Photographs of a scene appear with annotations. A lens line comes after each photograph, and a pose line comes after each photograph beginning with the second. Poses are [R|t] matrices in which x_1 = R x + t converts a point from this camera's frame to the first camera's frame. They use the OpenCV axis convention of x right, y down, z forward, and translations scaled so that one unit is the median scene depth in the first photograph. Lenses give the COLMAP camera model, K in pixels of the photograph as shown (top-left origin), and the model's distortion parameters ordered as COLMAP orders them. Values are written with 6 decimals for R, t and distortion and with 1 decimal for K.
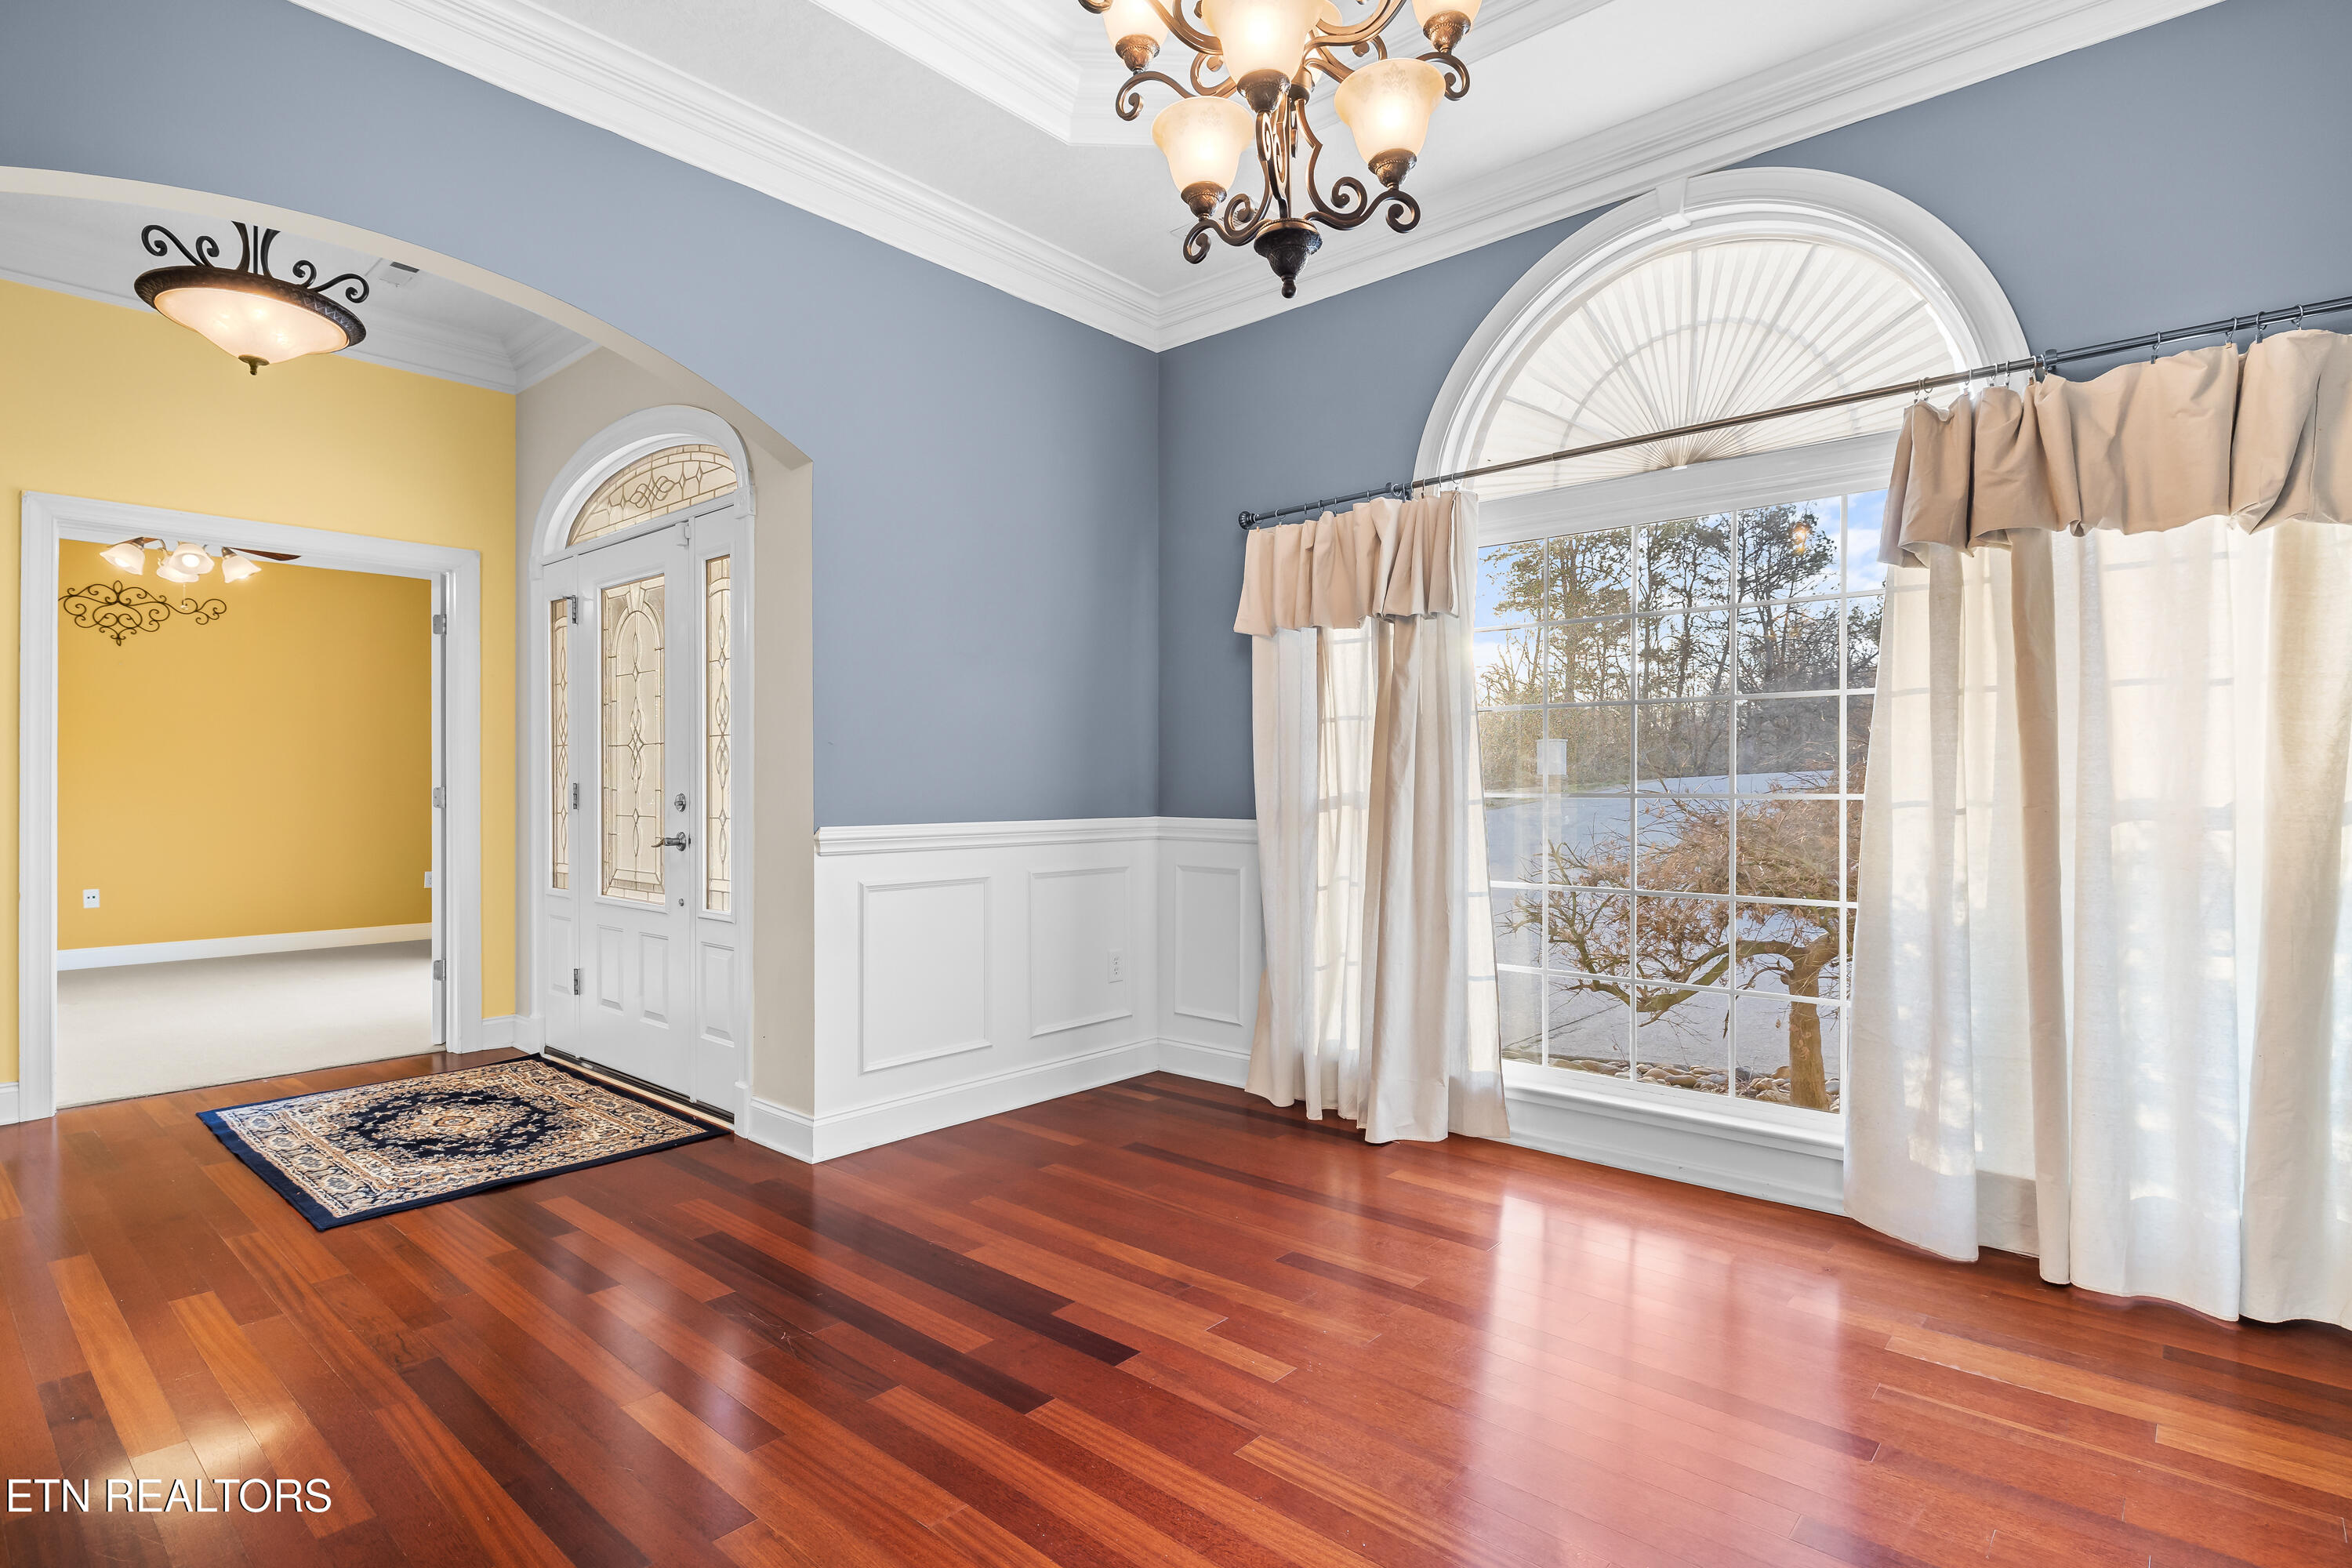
lens RADIAL K [[1153.2, 0, 1167.7], [0, 1153.2, 790.9], [0, 0, 1]] dist [0.003379, 0.000484]
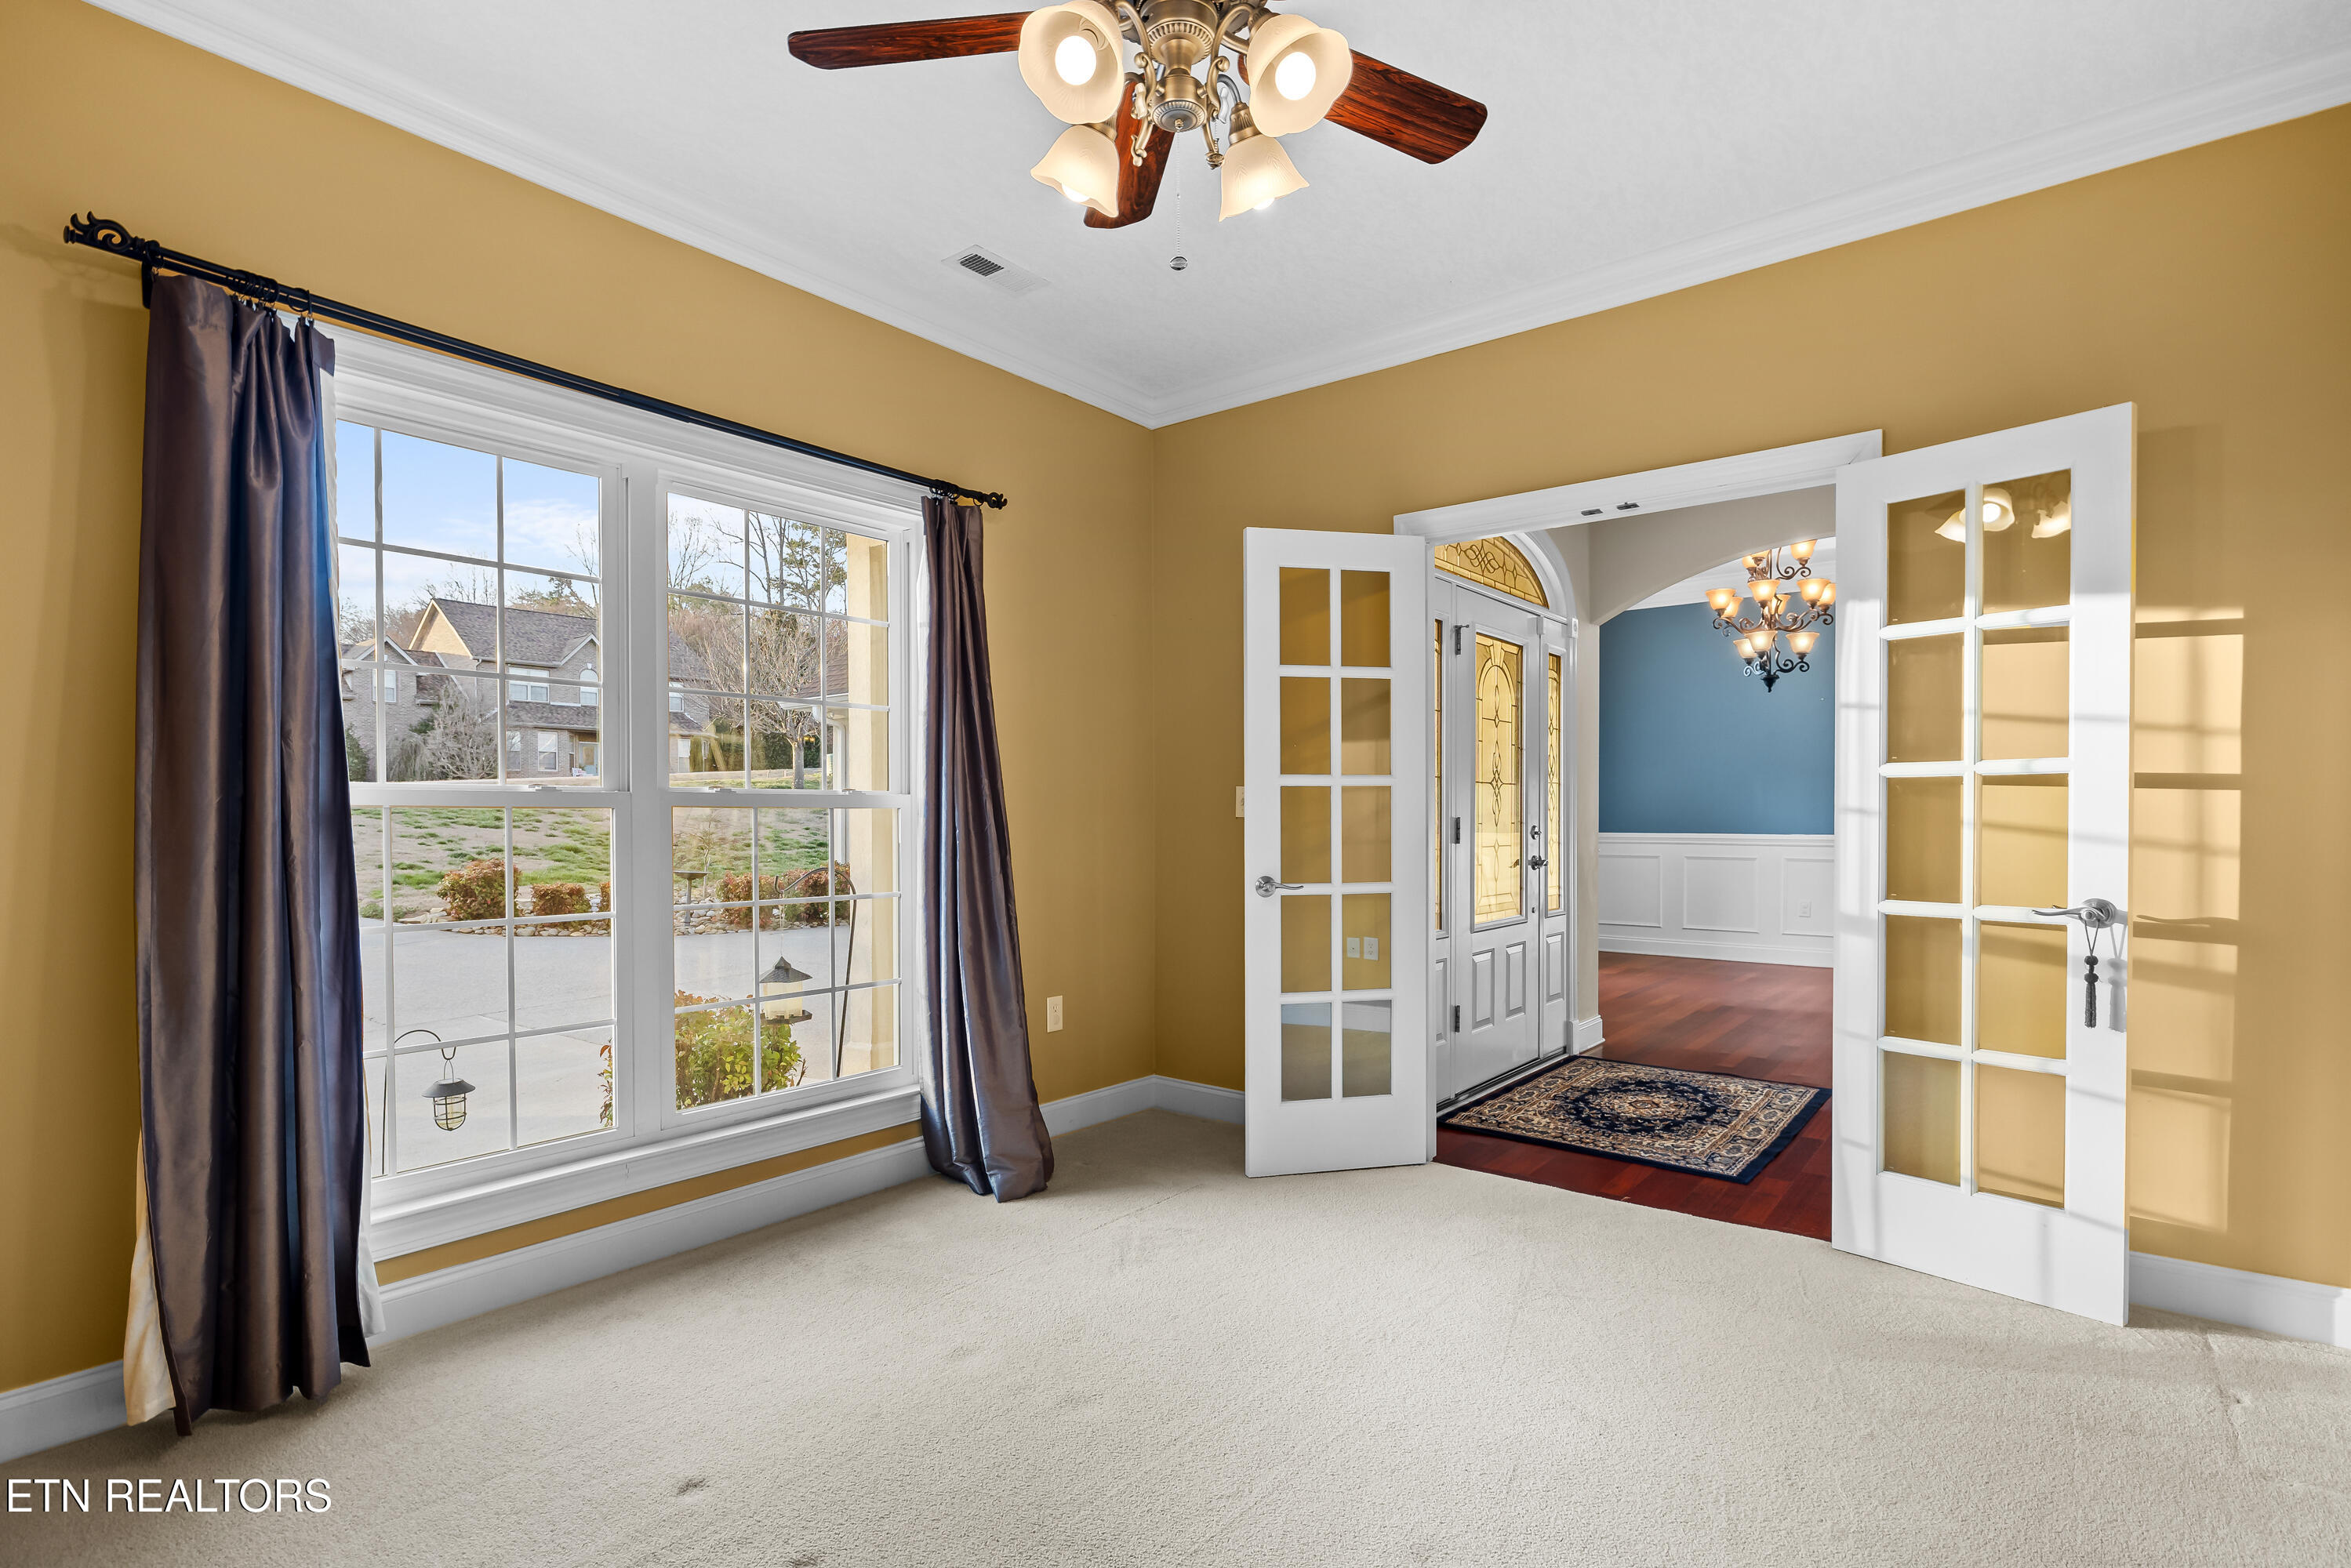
lens RADIAL K [[1152.5, 0, 1180.1], [0, 1152.5, 796.1], [0, 0, 1]] dist [0.003379, 0.000484]
pose [[-0.054014, 0.015657, 0.998417, -1.850273], [0.006328, 0.999862, -0.015337, -0.014367], [-0.998520, 0.005490, -0.054106, 1.602723]]
